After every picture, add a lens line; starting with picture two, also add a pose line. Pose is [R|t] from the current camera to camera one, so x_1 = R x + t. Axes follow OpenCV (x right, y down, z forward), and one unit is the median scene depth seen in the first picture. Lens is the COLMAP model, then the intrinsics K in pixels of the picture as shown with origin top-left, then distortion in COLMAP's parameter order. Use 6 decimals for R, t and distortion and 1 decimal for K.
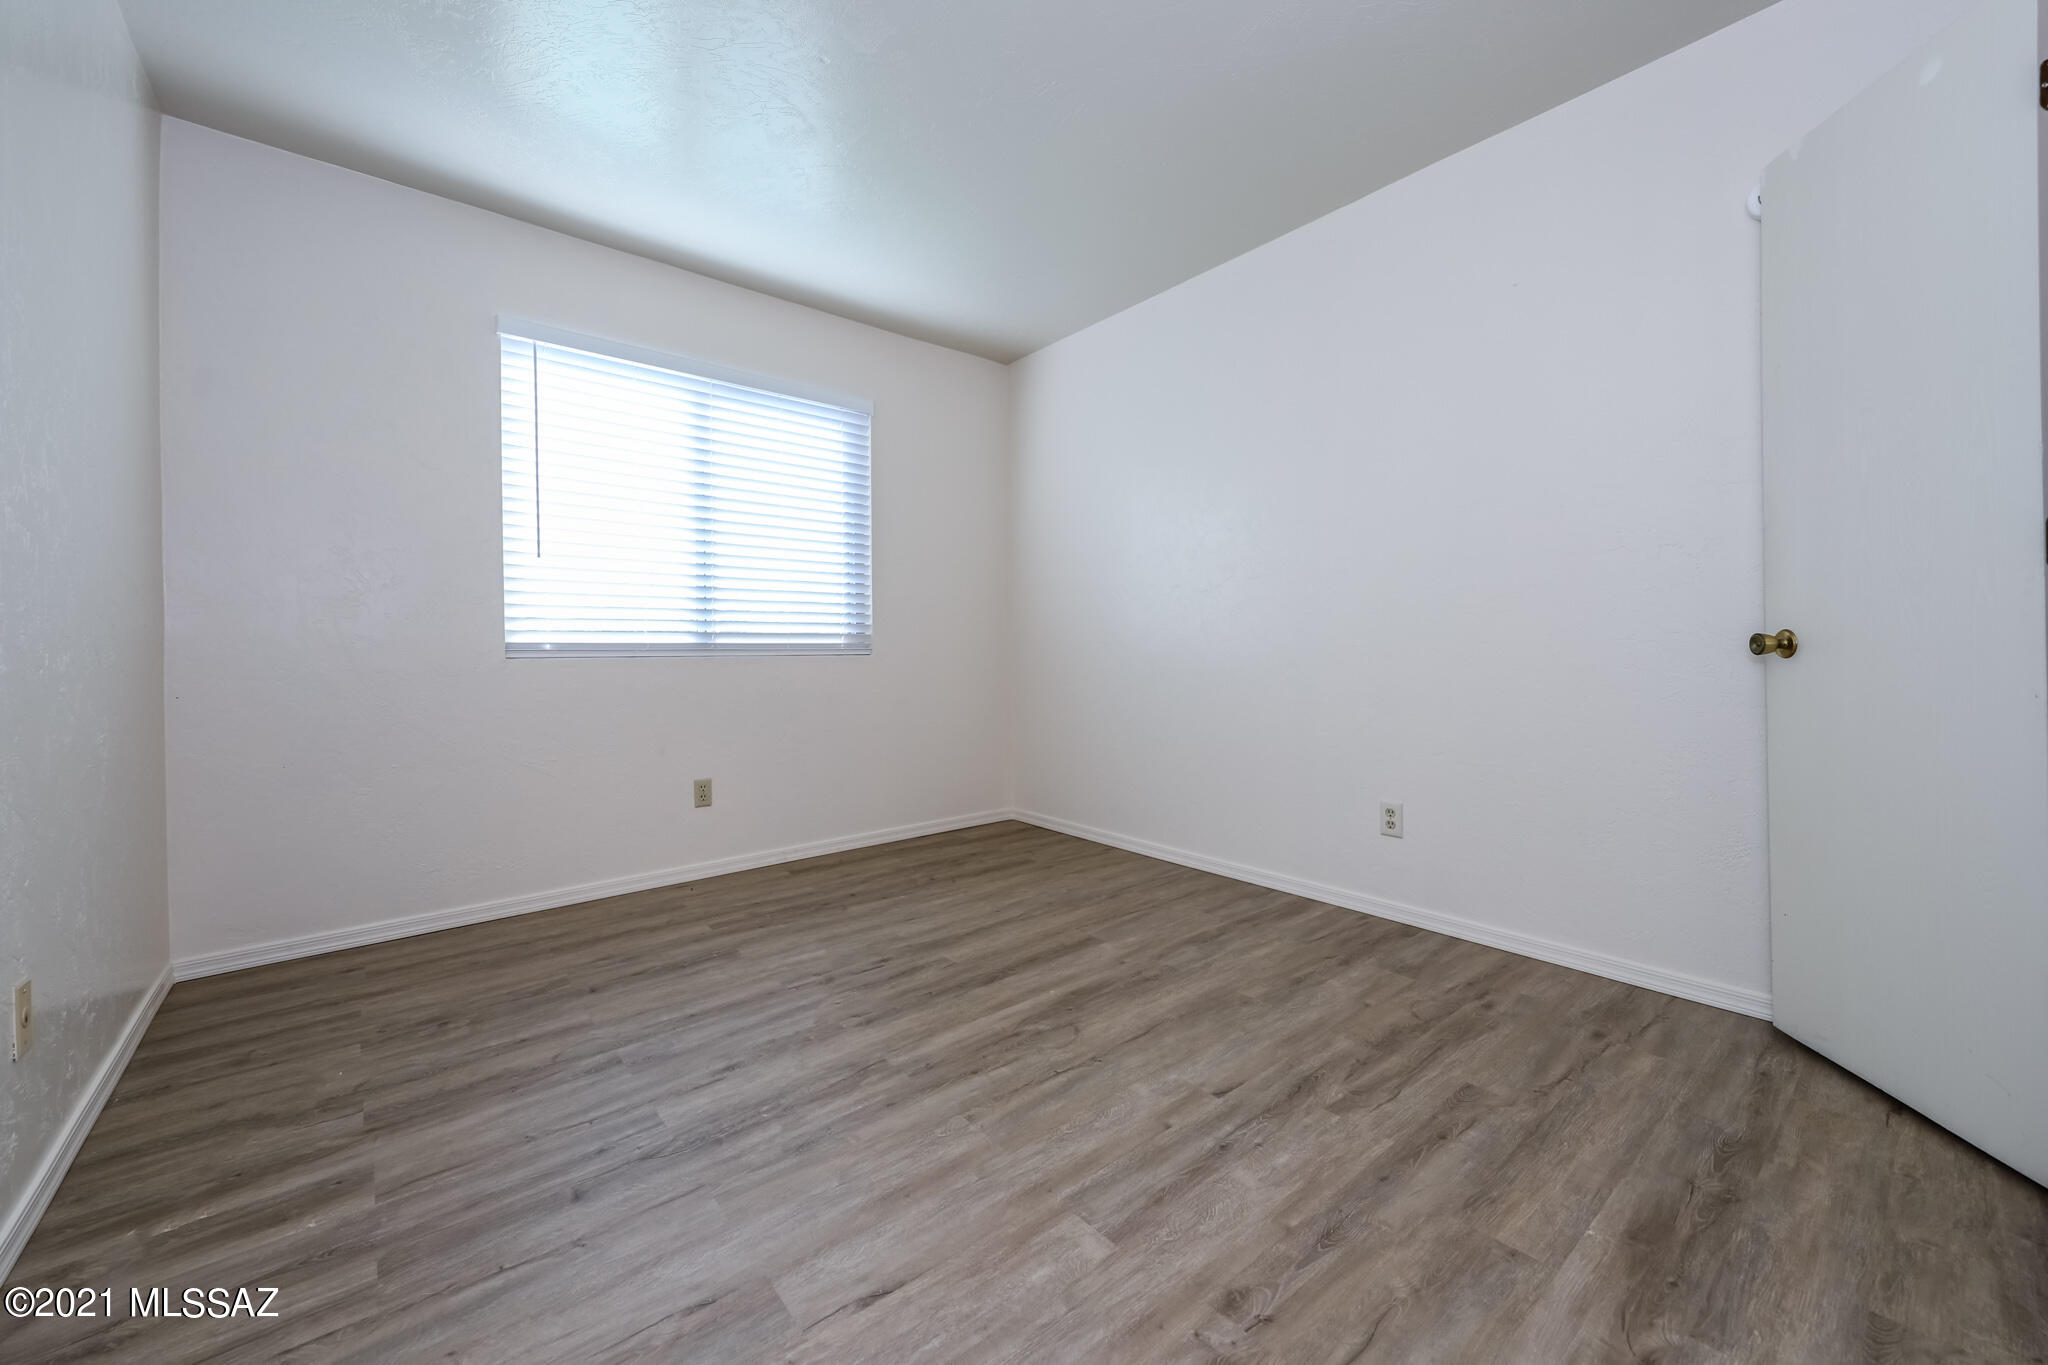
lens RADIAL K [[766.5, 0, 1019.5], [0, 766.5, 637.1], [0, 0, 1]] dist [0.018781, 0.008935]
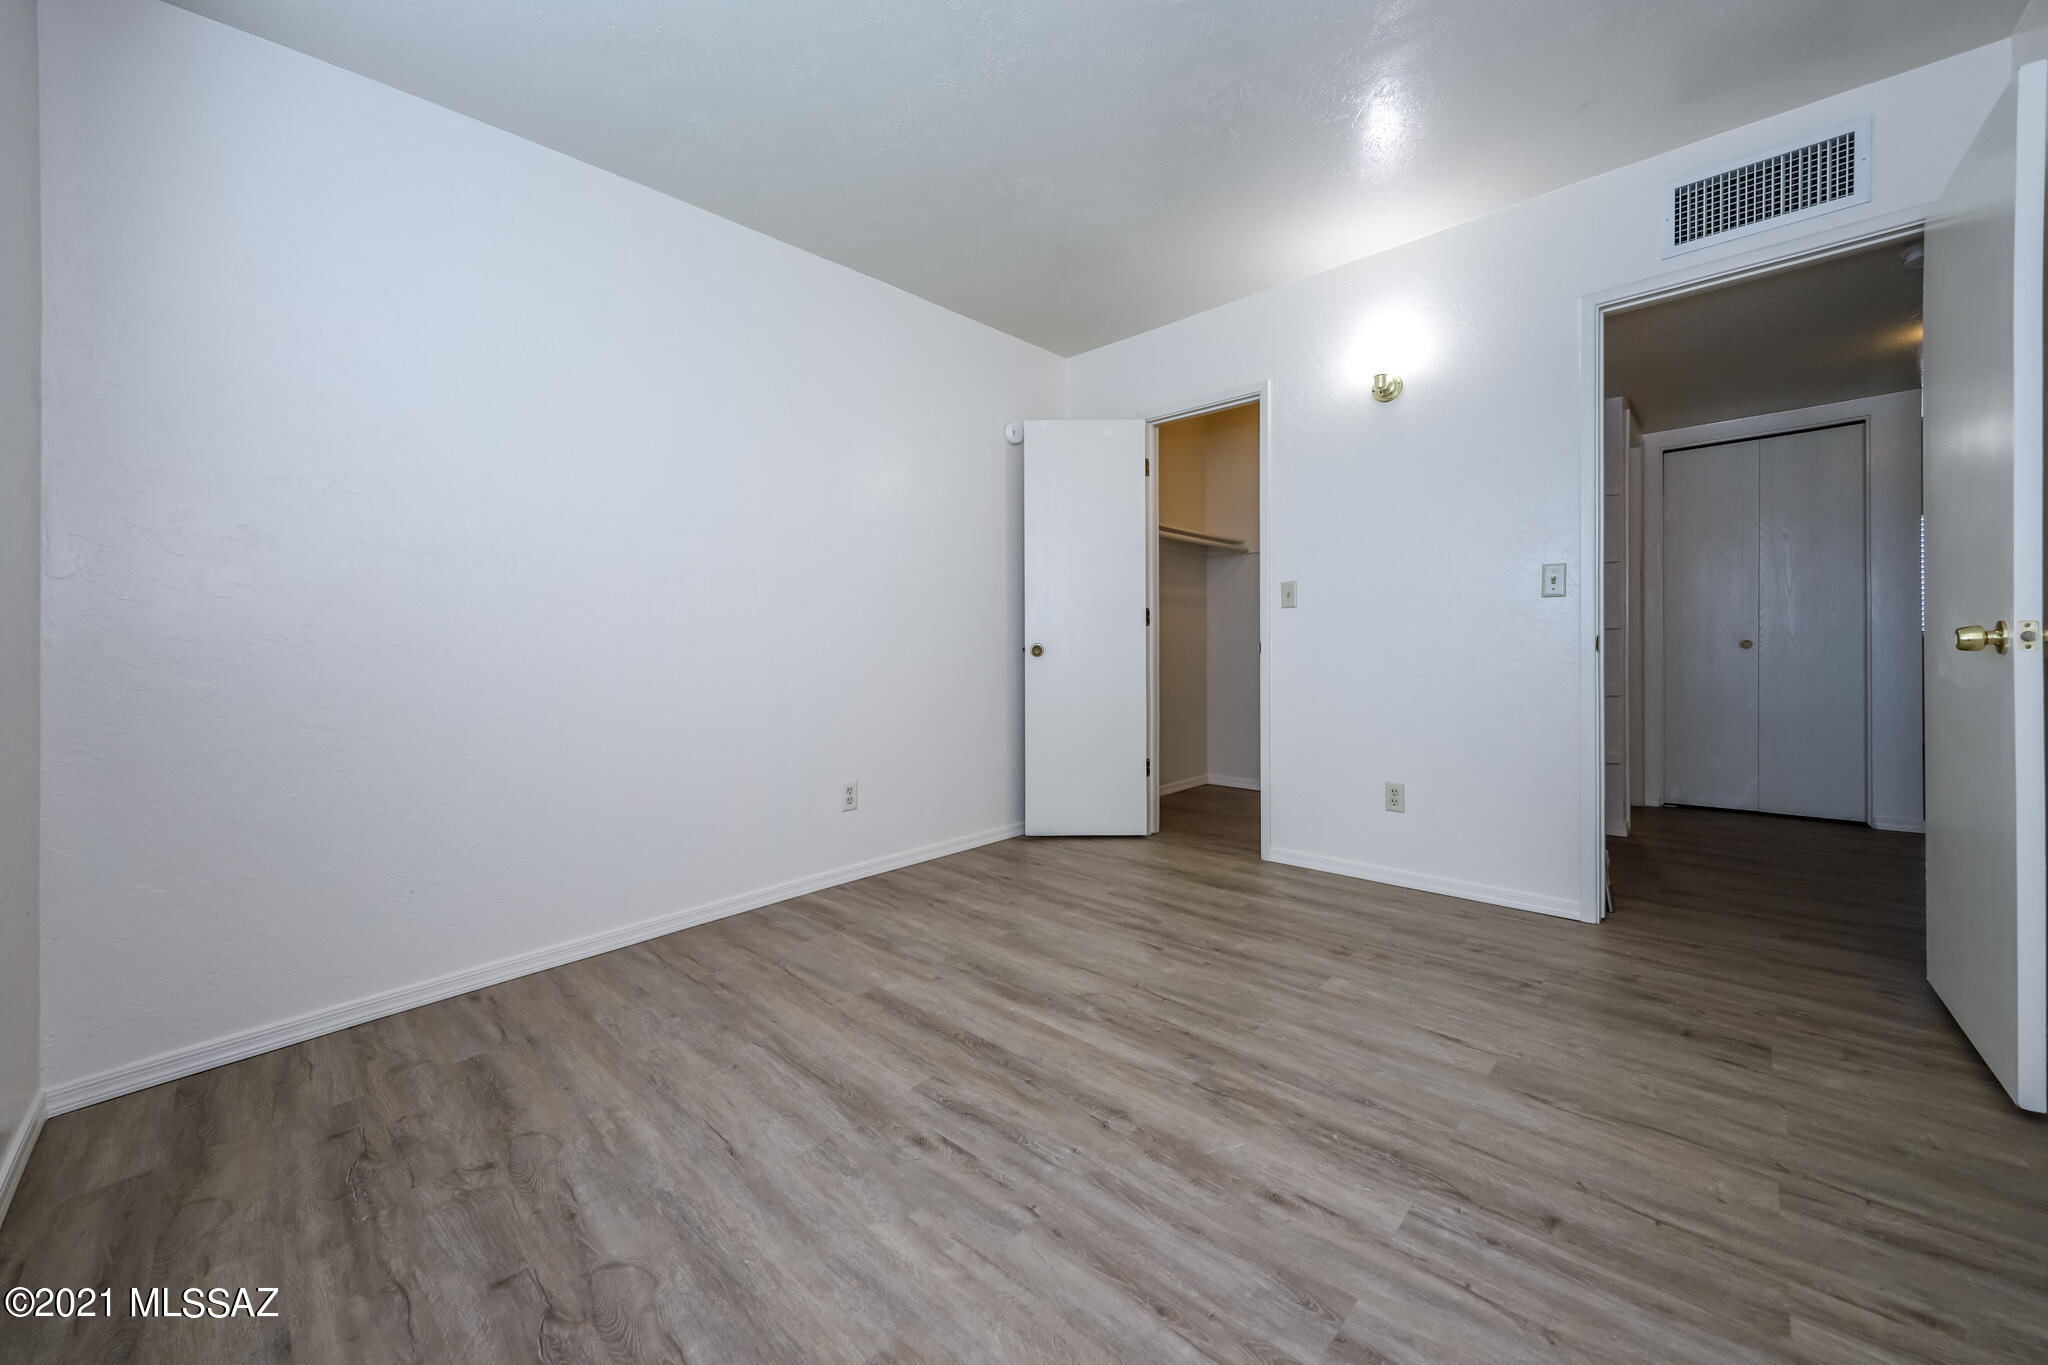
lens RADIAL K [[766.5, 0, 1019.5], [0, 766.5, 637.1], [0, 0, 1]] dist [0.018781, 0.008935]
pose [[-0.093453, 0.018754, 0.995447, -1.016102], [0.008514, 0.999801, -0.018037, 0.021861], [-0.995587, 0.006789, -0.093594, 1.200345]]
